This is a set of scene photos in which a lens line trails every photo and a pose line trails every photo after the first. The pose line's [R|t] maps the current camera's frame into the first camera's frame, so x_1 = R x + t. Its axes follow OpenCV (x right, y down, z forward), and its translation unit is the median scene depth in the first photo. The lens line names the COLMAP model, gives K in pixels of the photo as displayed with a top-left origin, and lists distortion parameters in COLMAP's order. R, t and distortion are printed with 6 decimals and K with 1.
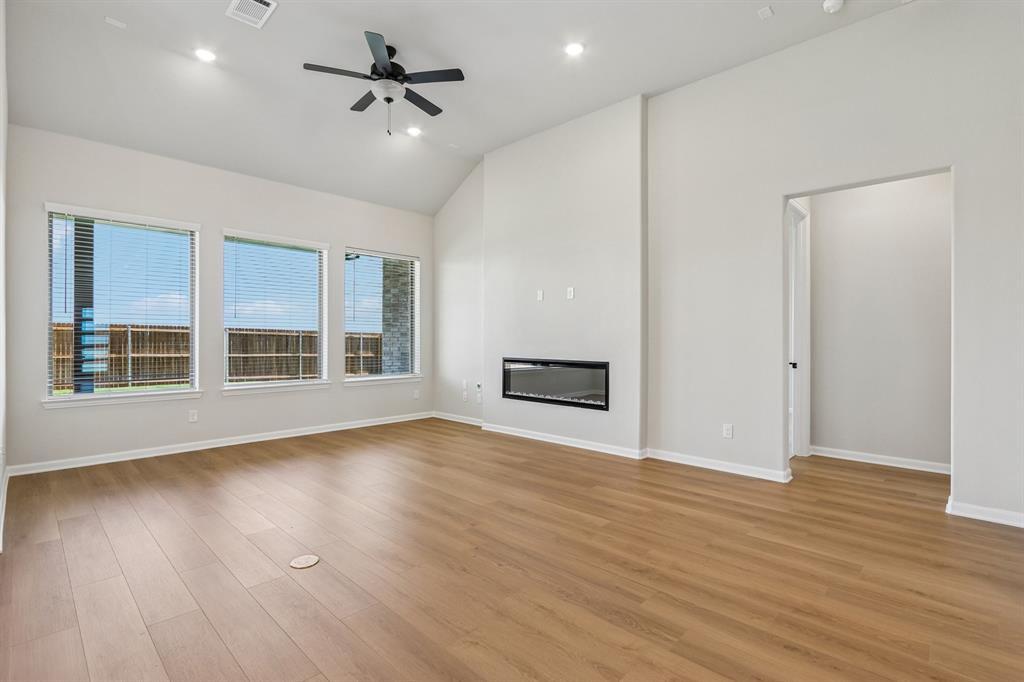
lens RADIAL K [[479.3, 0, 512.5], [0, 479.3, 348.5], [0, 0, 1]] dist [-0.014785, 0.000501]
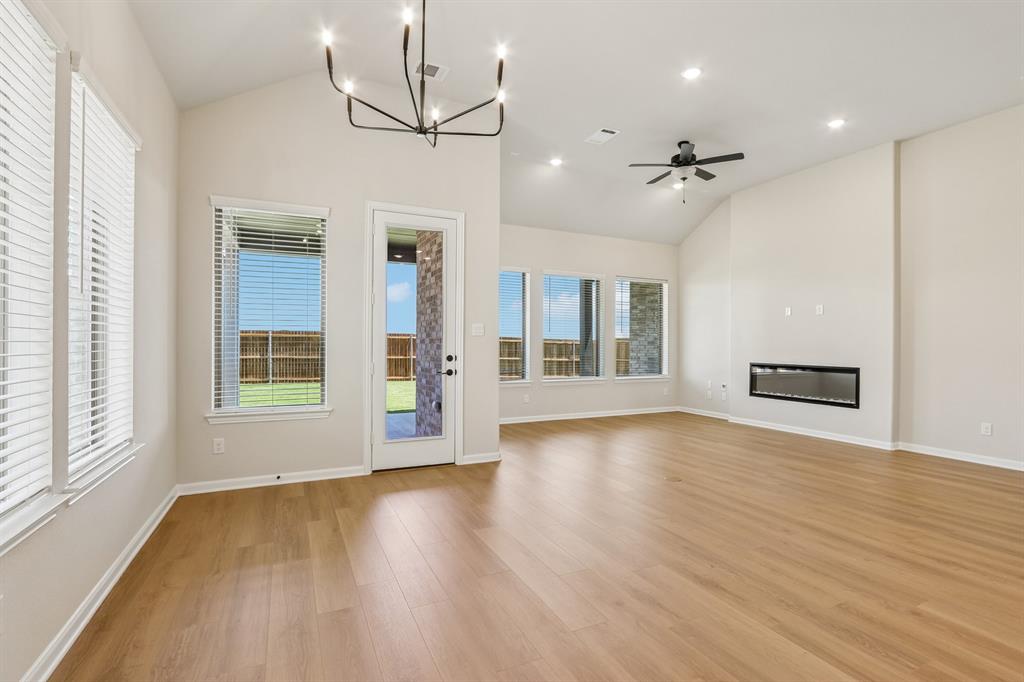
lens RADIAL K [[479.3, 0, 512.5], [0, 479.3, 348.5], [0, 0, 1]] dist [-0.014785, 0.000501]
pose [[0.935533, 0.007329, -0.353163, -0.147359], [-0.011950, 0.999869, -0.010905, 0.003151], [0.353036, 0.014423, 0.935498, -0.319462]]
